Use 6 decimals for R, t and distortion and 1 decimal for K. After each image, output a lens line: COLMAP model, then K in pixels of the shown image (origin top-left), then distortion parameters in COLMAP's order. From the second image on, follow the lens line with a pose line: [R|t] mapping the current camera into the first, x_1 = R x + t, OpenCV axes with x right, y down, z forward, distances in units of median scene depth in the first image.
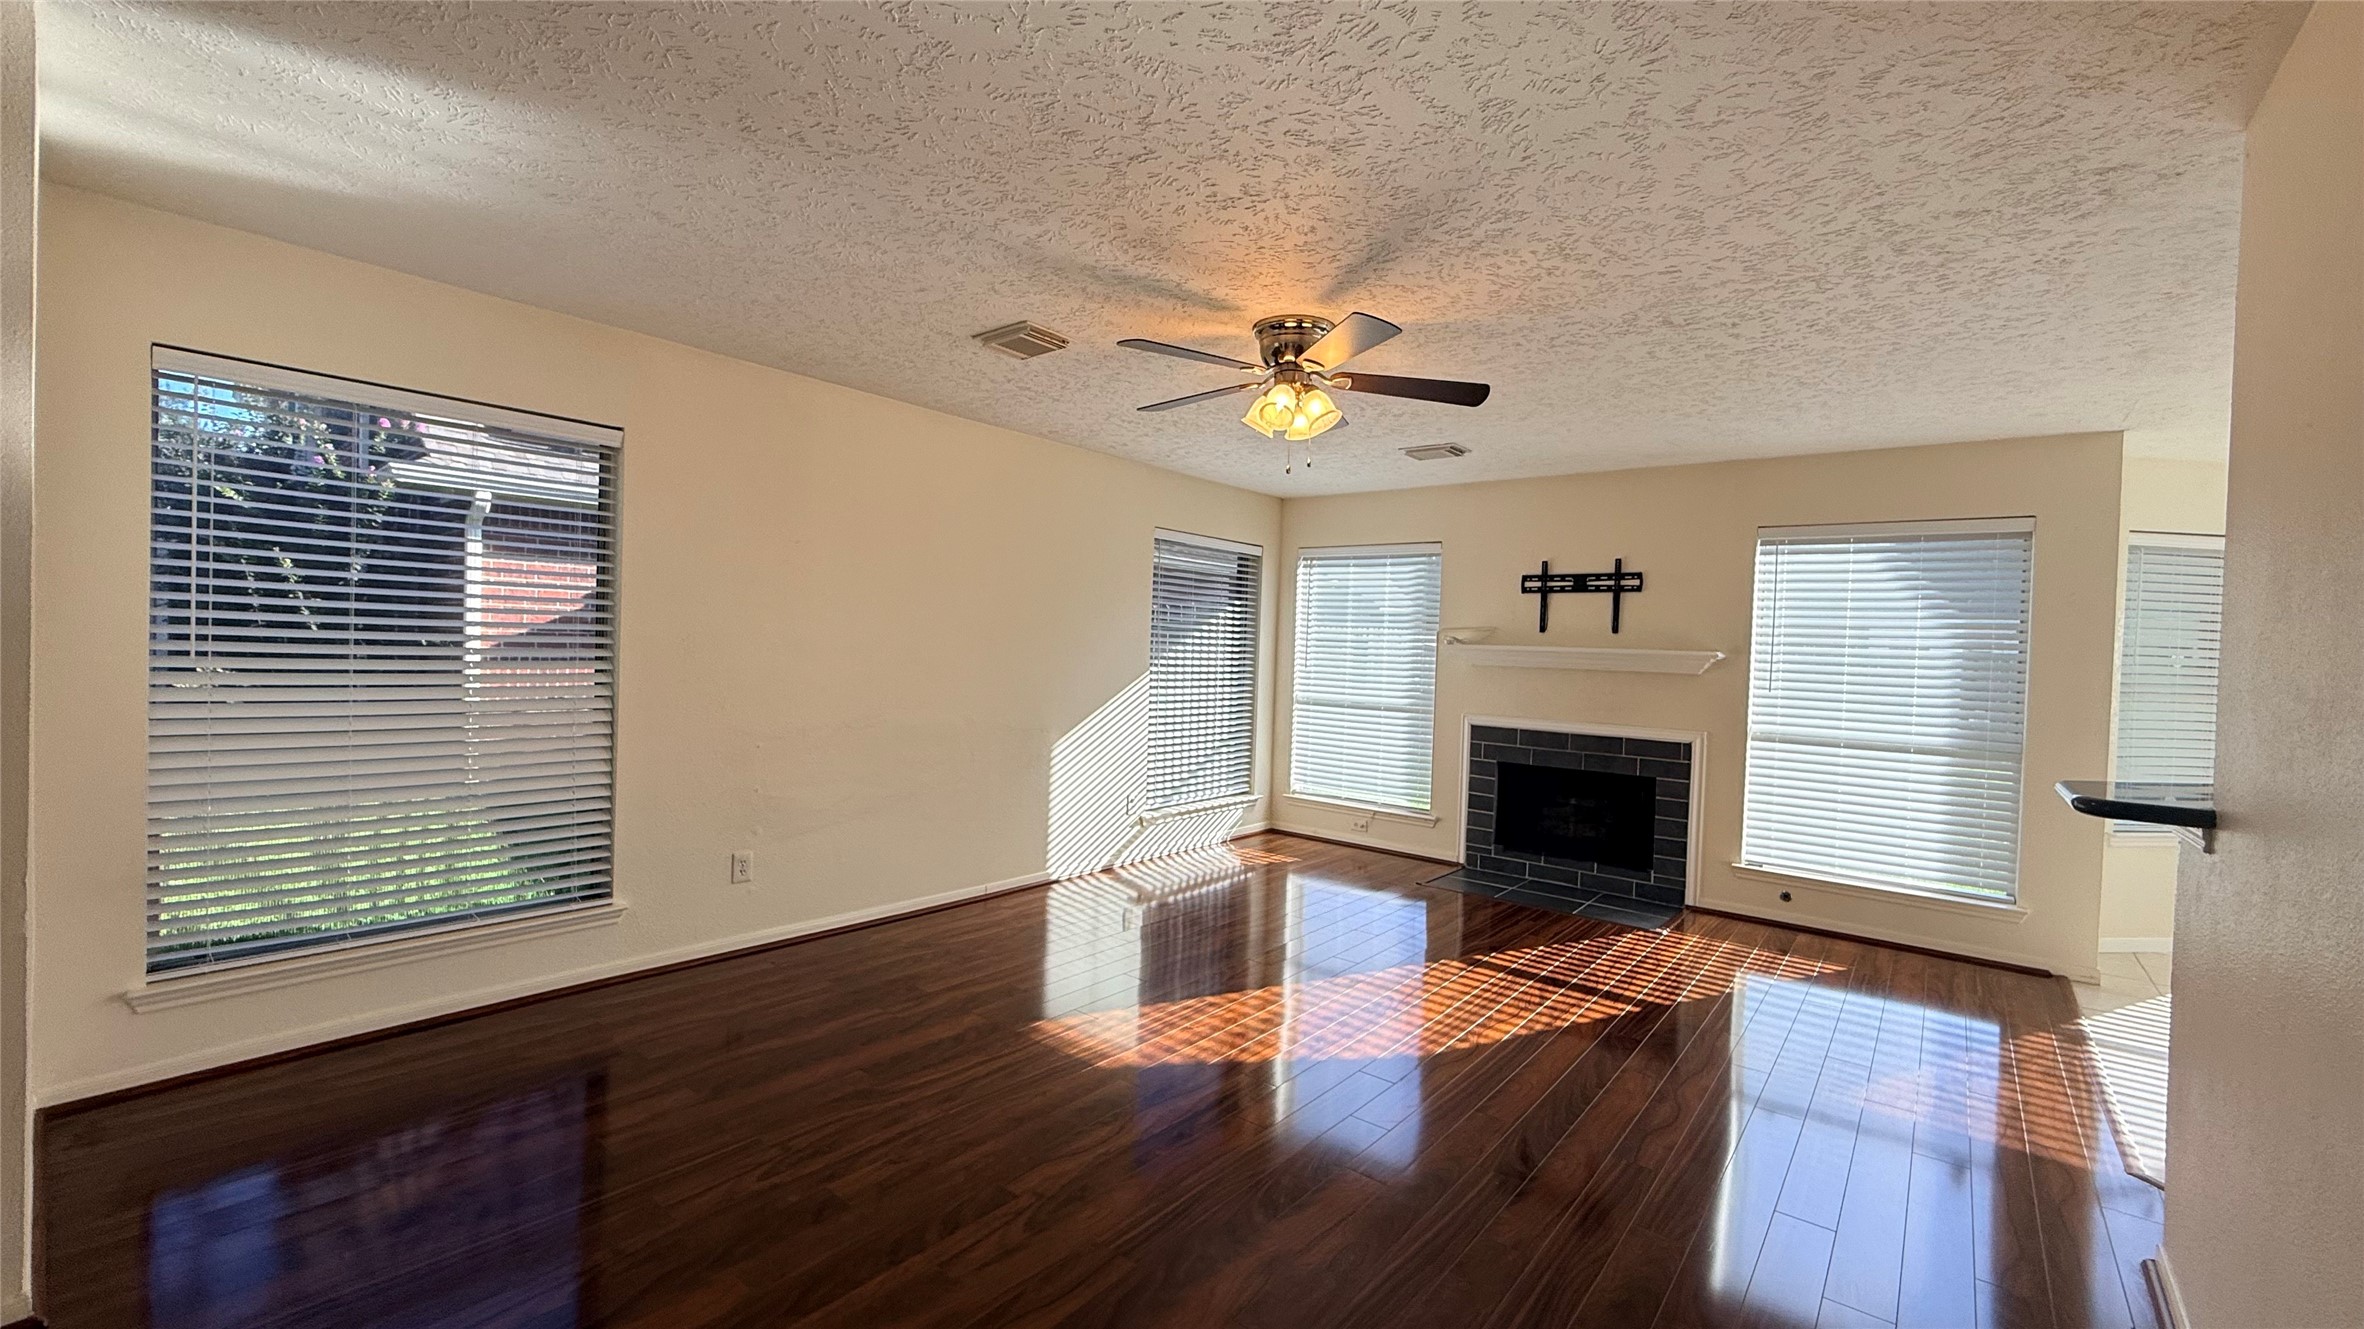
lens RADIAL K [[946.8, 0, 1175.7], [0, 946.8, 669.3], [0, 0, 1]] dist [-0.002230, -0.000250]
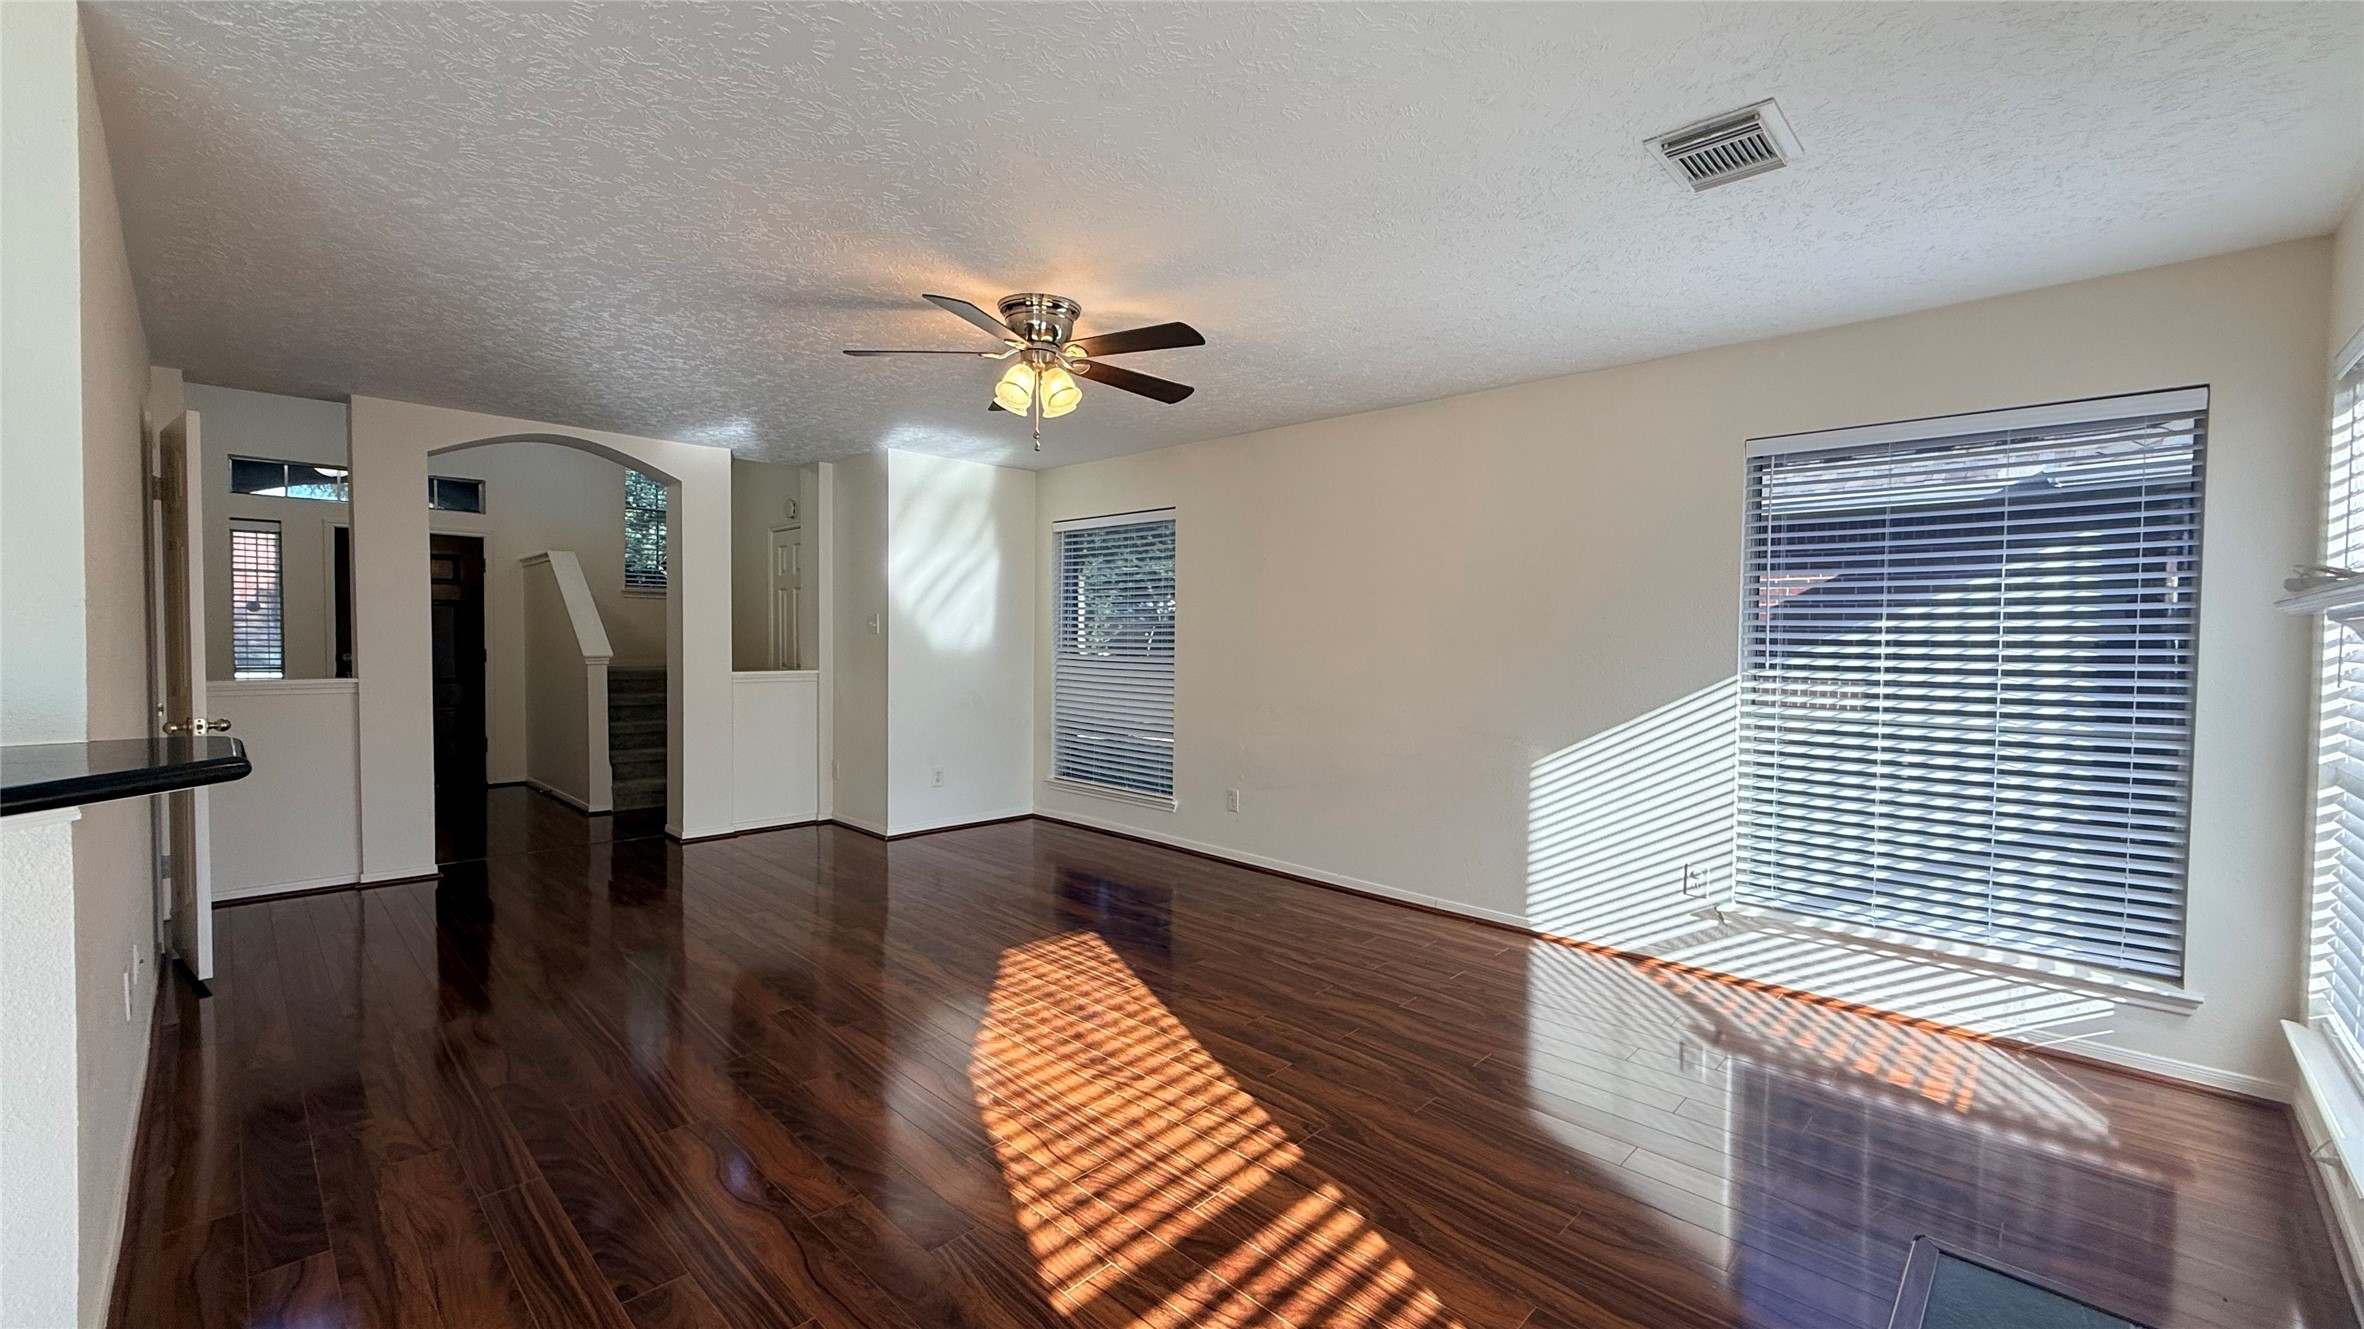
lens RADIAL K [[946.8, 0, 1175.7], [0, 946.8, 669.3], [0, 0, 1]] dist [-0.002230, -0.000250]
pose [[-0.084181, 0.002881, -0.996446, 0.920790], [-0.039327, 0.999207, 0.006211, 0.011878], [0.995674, 0.039710, -0.084001, 1.016452]]
